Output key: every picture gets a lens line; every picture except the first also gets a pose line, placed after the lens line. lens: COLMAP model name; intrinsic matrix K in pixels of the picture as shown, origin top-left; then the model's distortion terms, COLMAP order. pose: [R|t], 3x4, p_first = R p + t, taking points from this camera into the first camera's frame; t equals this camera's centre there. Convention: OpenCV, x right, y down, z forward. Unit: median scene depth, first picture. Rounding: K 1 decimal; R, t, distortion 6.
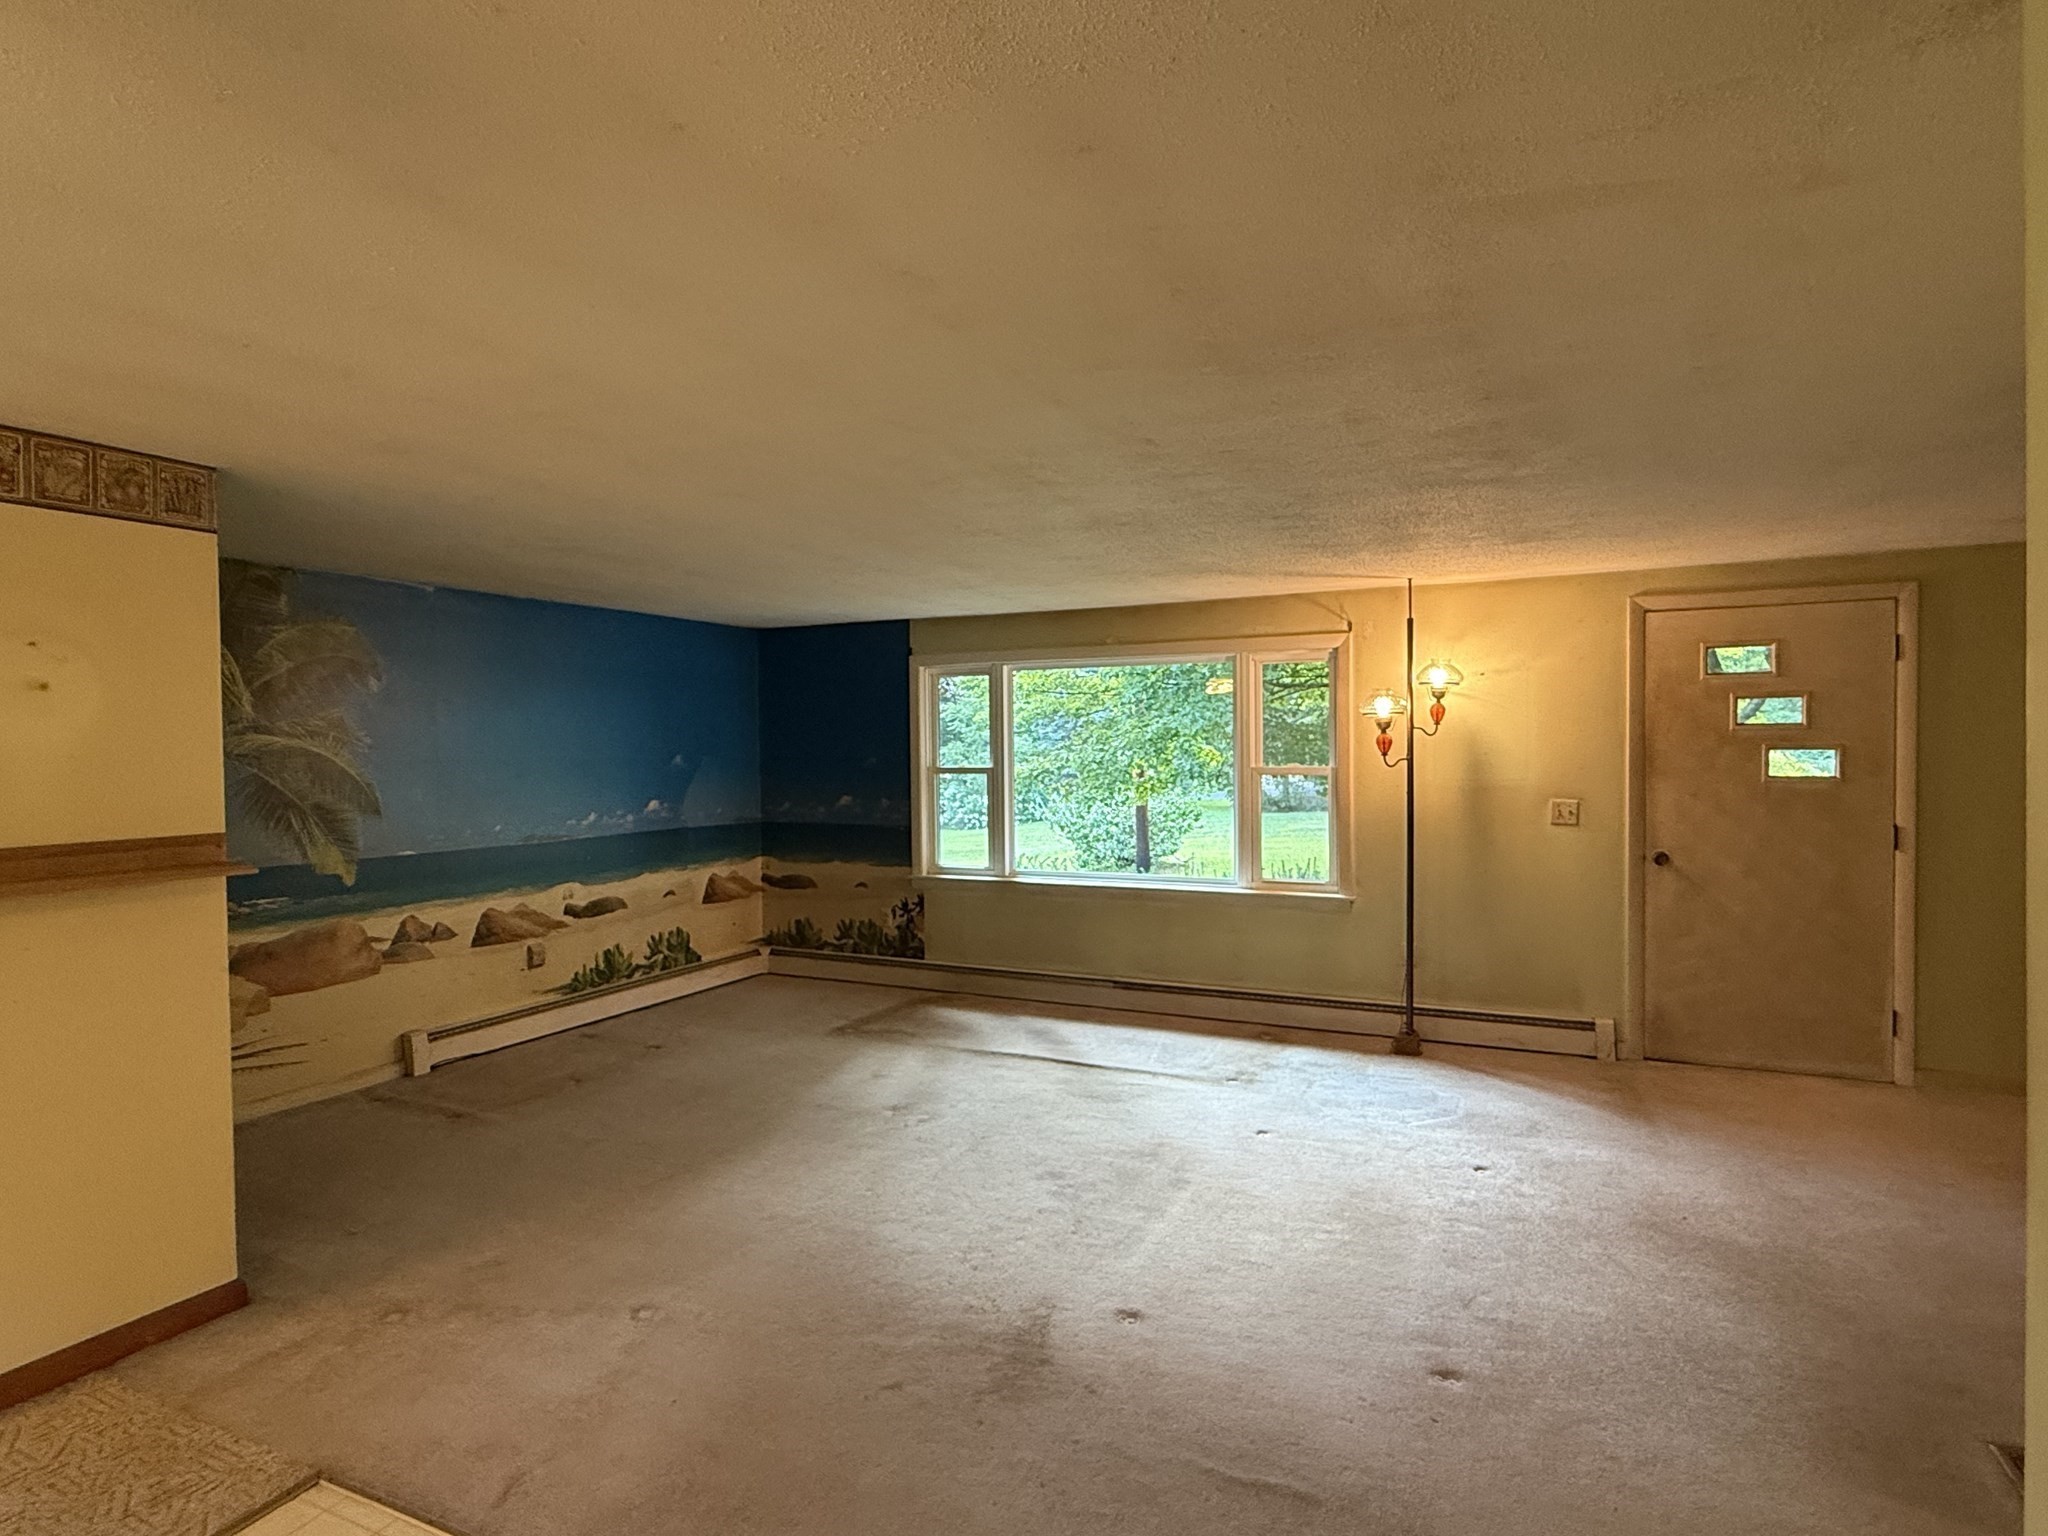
lens RADIAL K [[1126.9, 0, 1019.0], [0, 1126.9, 771.1], [0, 0, 1]] dist [-0.003882, 0.001275]
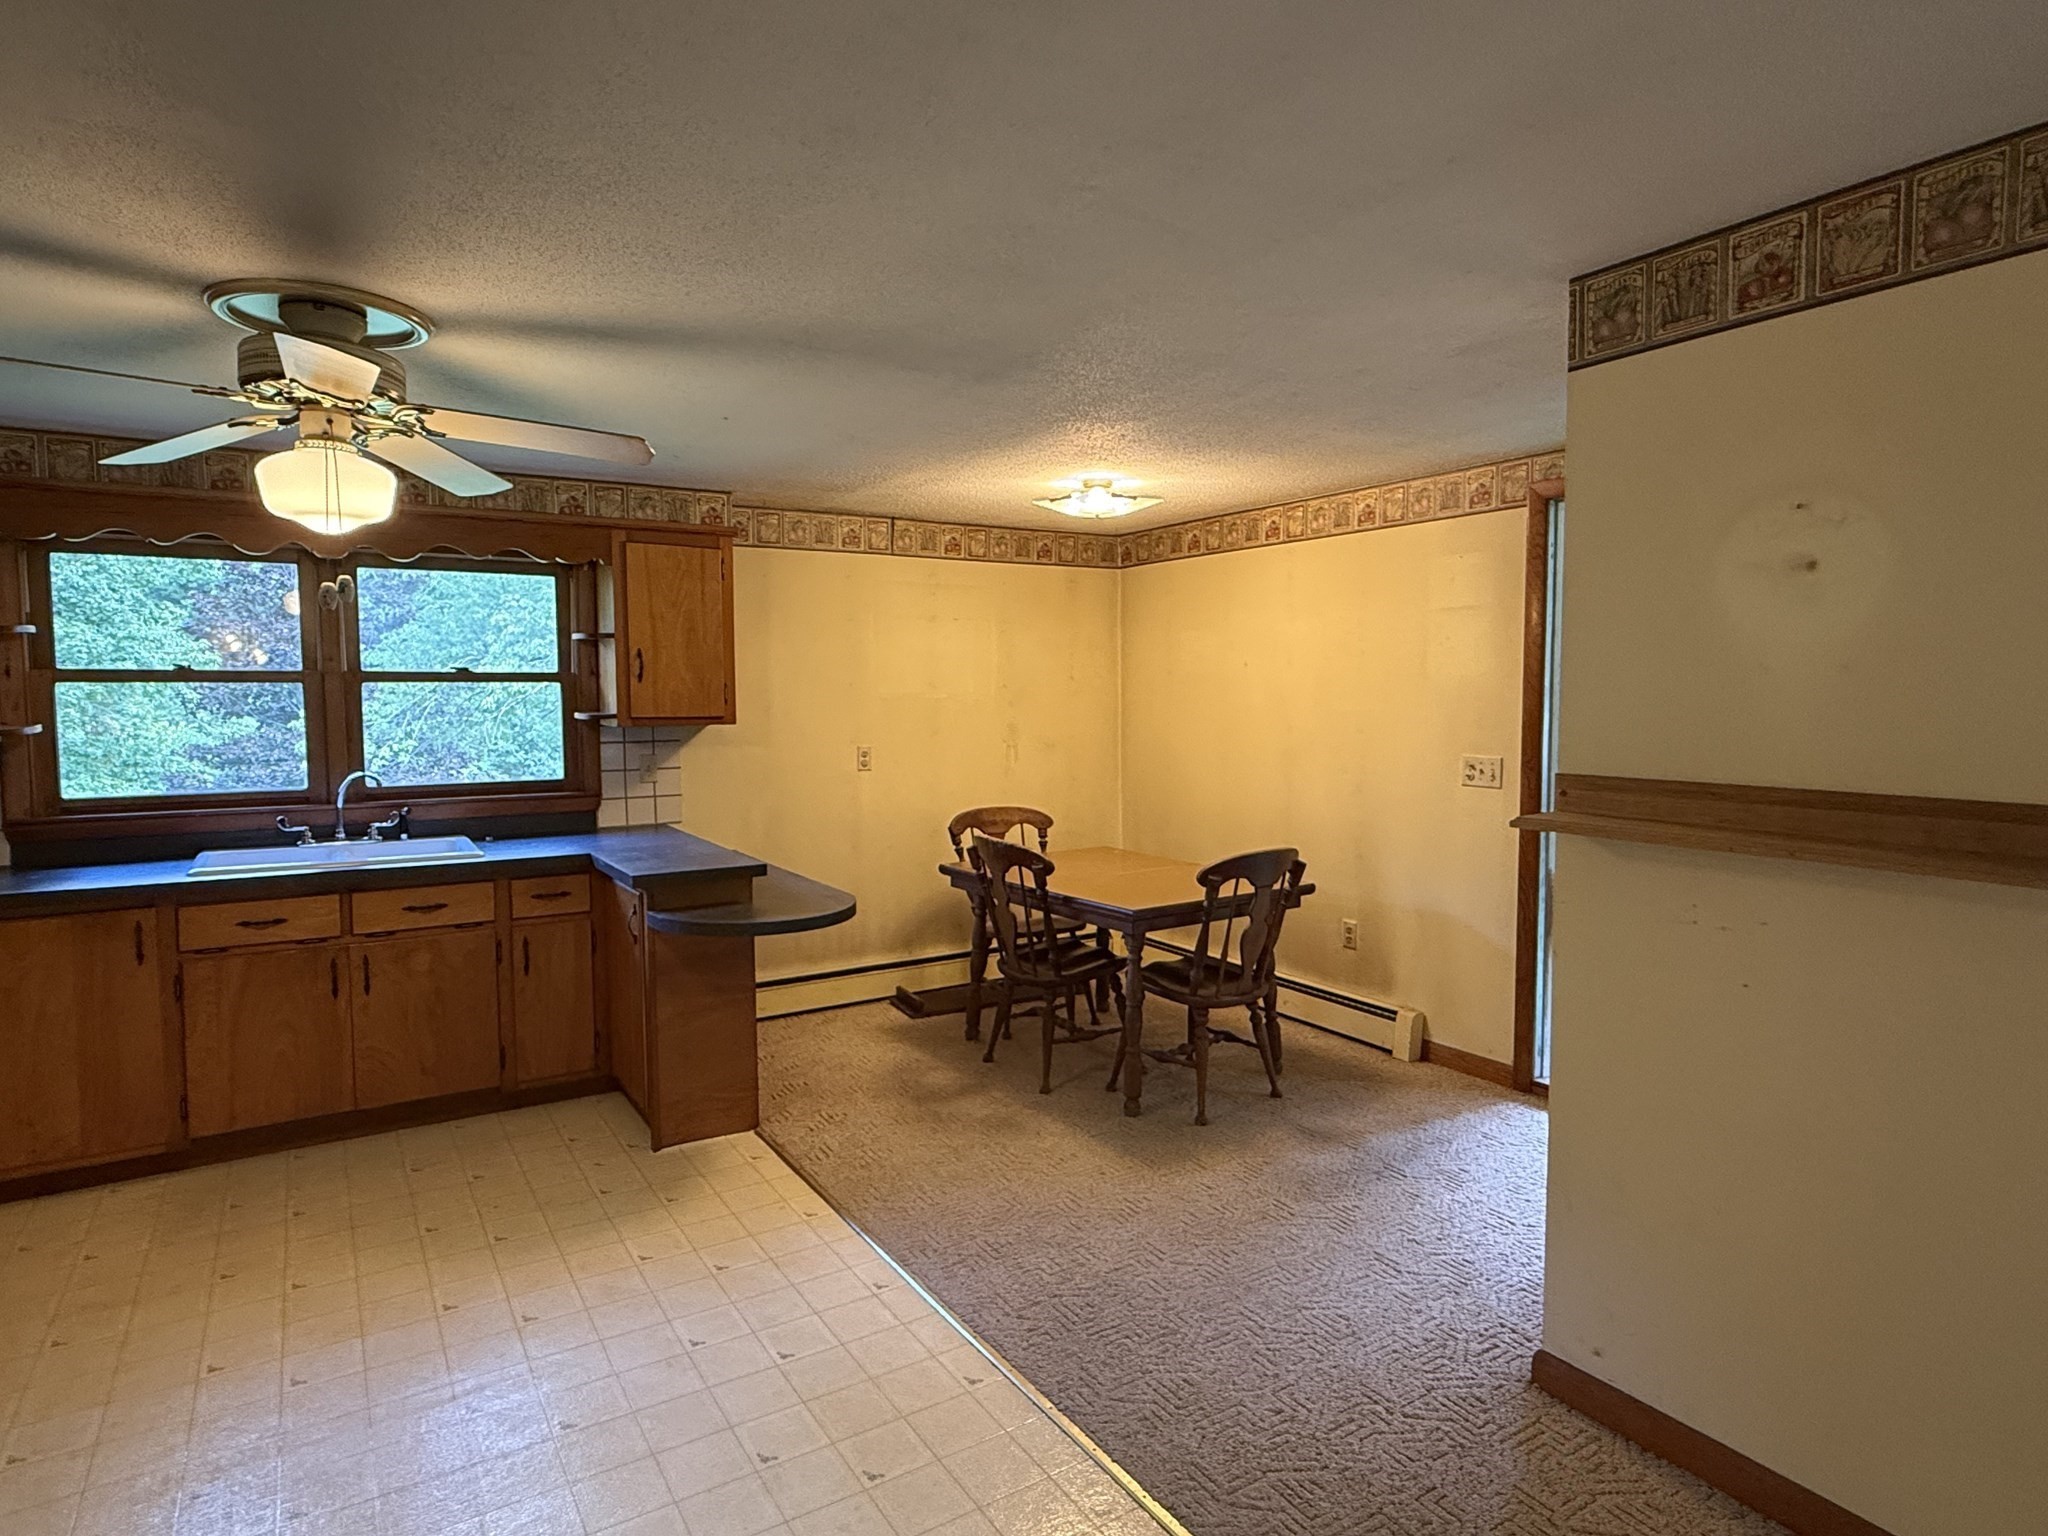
lens RADIAL K [[1126.9, 0, 1022.9], [0, 1126.9, 770.4], [0, 0, 1]] dist [-0.003882, 0.001275]
pose [[-0.525935, 0.072949, -0.847391, 0.001097], [-0.012350, 0.995555, 0.093369, -0.003079], [0.850435, 0.059571, -0.522696, 0.477247]]
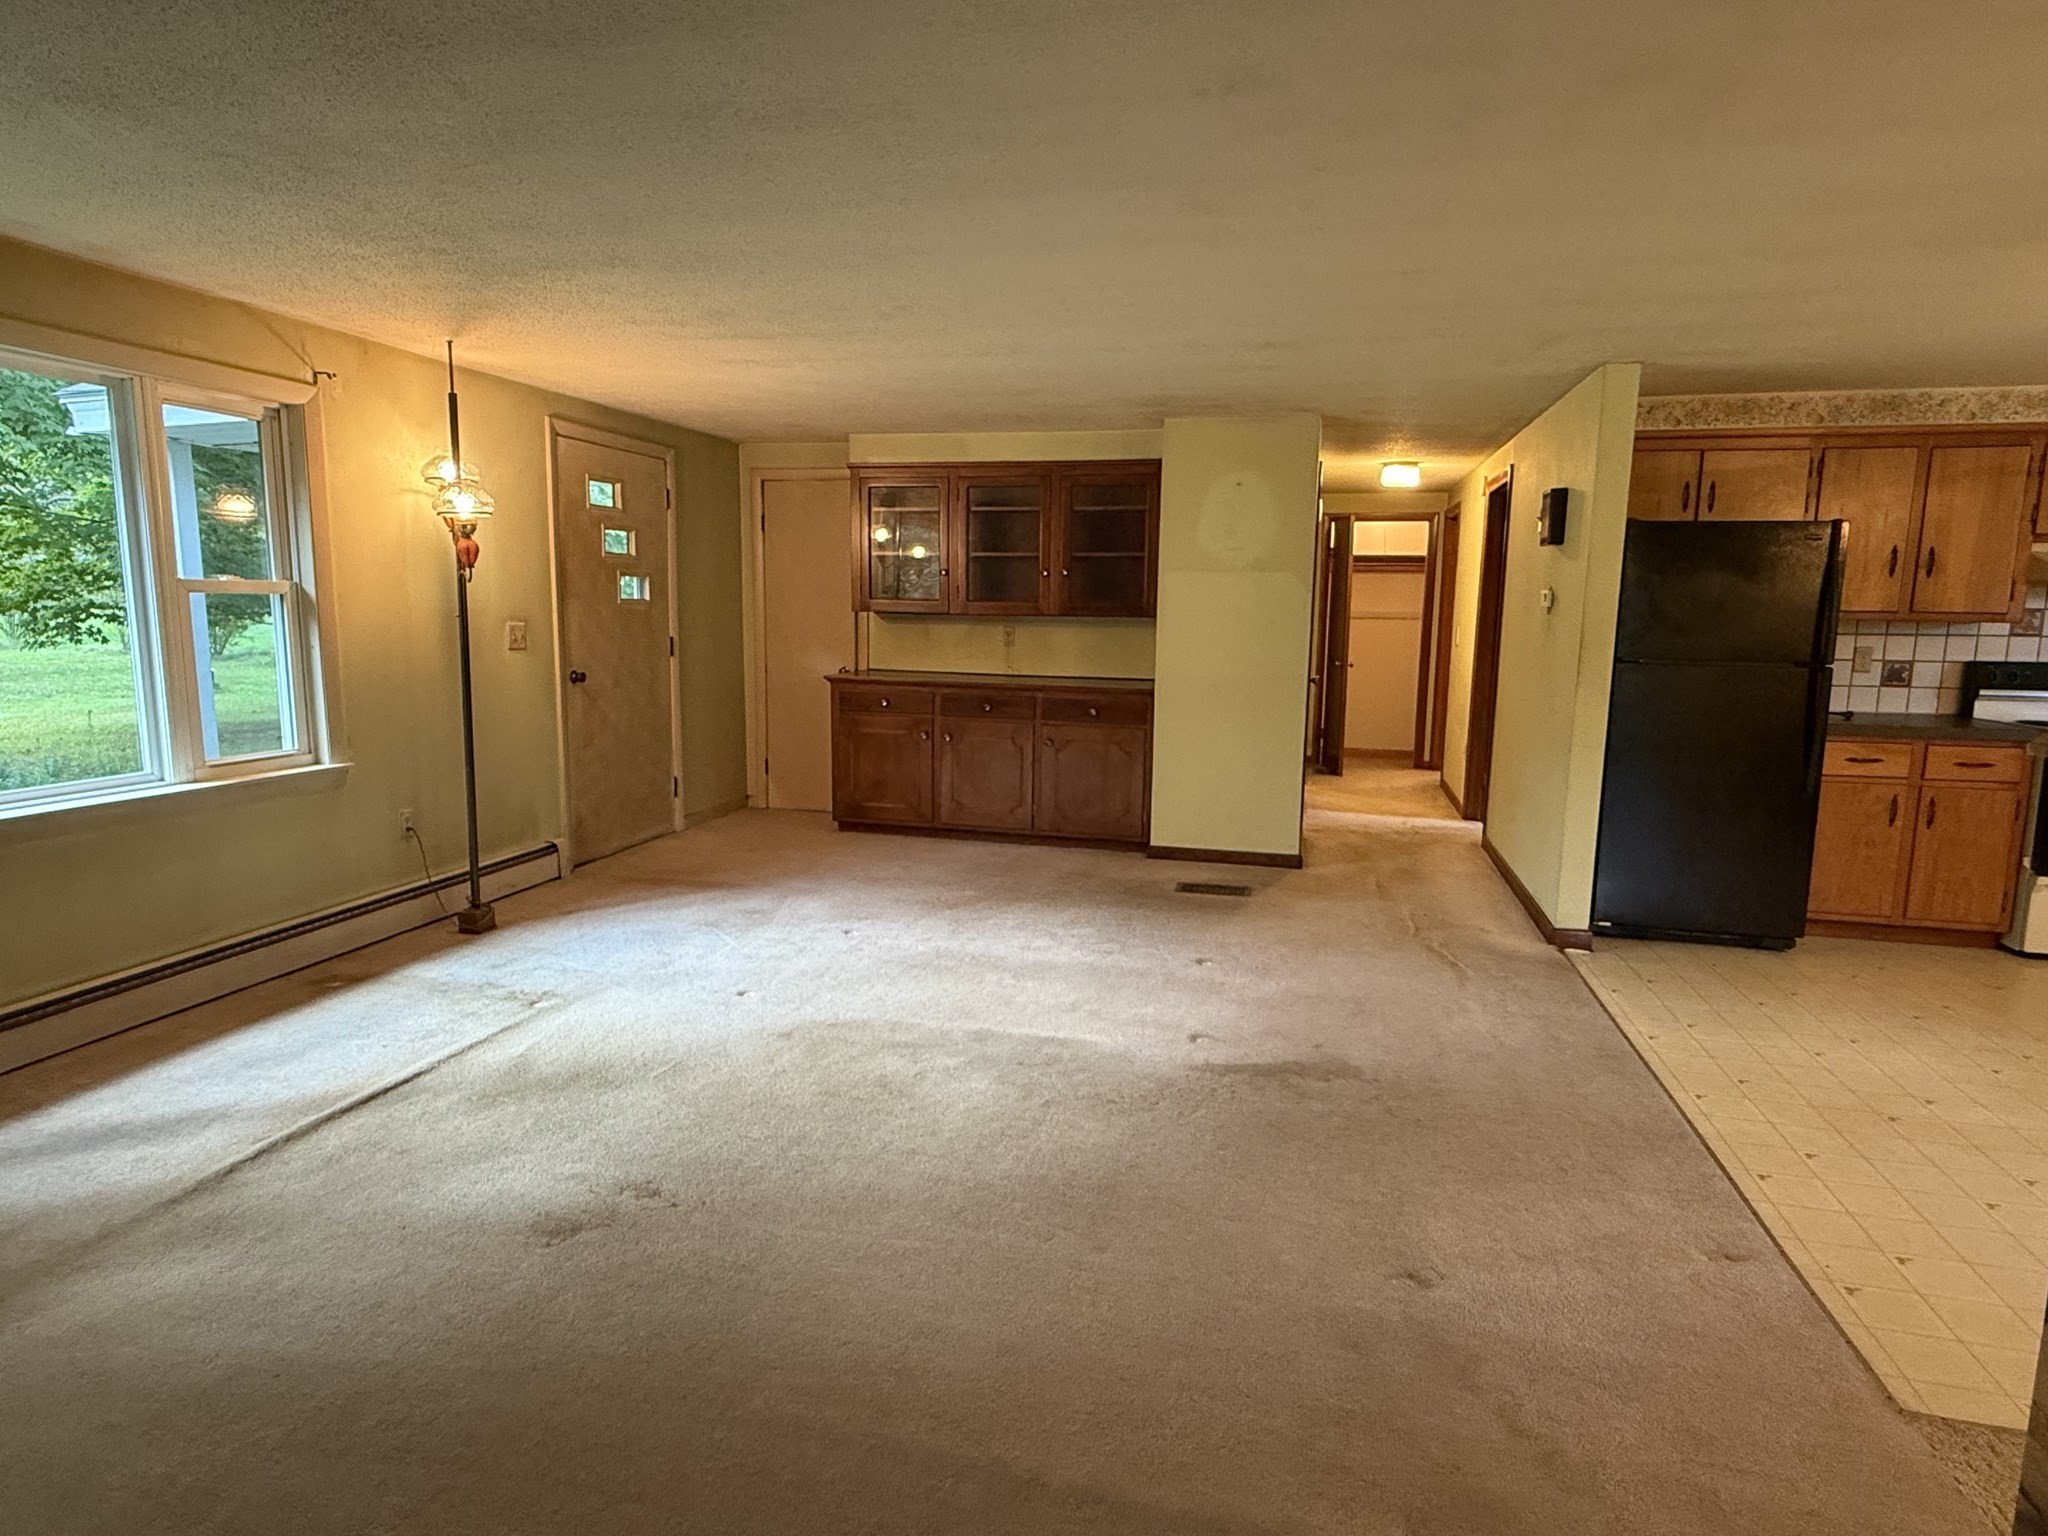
lens RADIAL K [[1126.9, 0, 1022.7], [0, 1126.9, 767.7], [0, 0, 1]] dist [-0.003882, 0.001275]
pose [[-0.195369, -0.131337, 0.971896, -0.536649], [0.013851, 0.990524, 0.136638, 0.022563], [-0.980632, 0.040157, -0.191699, 0.769172]]
